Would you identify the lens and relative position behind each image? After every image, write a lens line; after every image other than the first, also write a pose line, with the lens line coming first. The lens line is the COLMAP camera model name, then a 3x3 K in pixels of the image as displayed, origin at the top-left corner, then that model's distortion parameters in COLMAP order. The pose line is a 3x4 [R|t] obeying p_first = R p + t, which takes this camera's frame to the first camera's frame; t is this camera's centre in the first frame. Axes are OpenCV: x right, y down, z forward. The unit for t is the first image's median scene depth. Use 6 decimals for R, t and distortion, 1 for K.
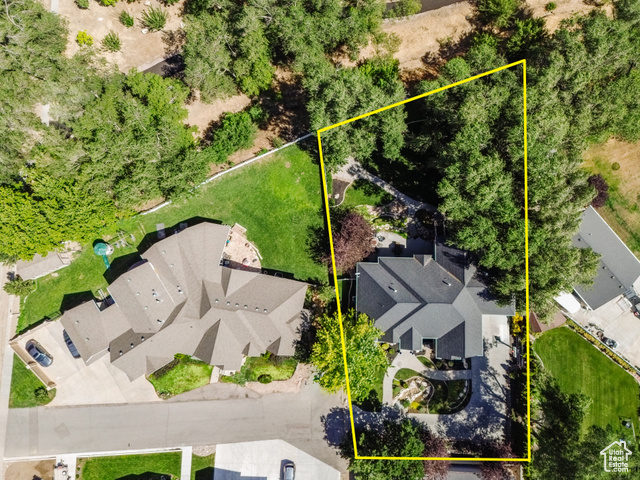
lens RADIAL K [[416.9, 0, 342.2], [0, 416.9, 240.6], [0, 0, 1]] dist [0.053950, -0.029235]
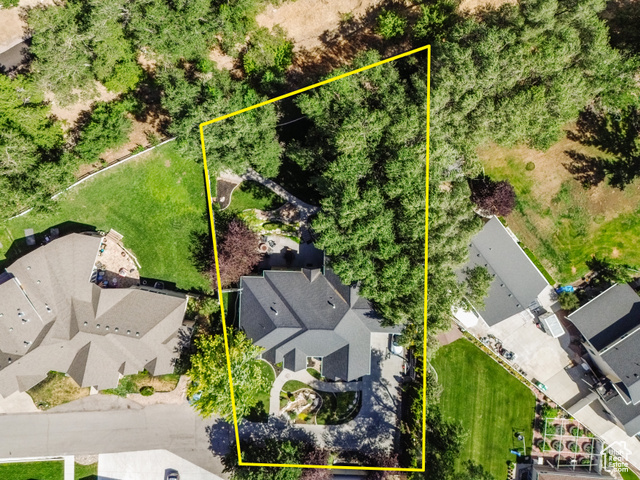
lens RADIAL K [[450.5, 0, 293.3], [0, 450.5, 205.9], [0, 0, 1]] dist [0.064046, -0.043544]
pose [[0.999951, 0.007781, -0.006178, 0.154135], [-0.006892, 0.991112, 0.132850, -0.231247], [0.007157, -0.132801, 0.991117, 0.019105]]
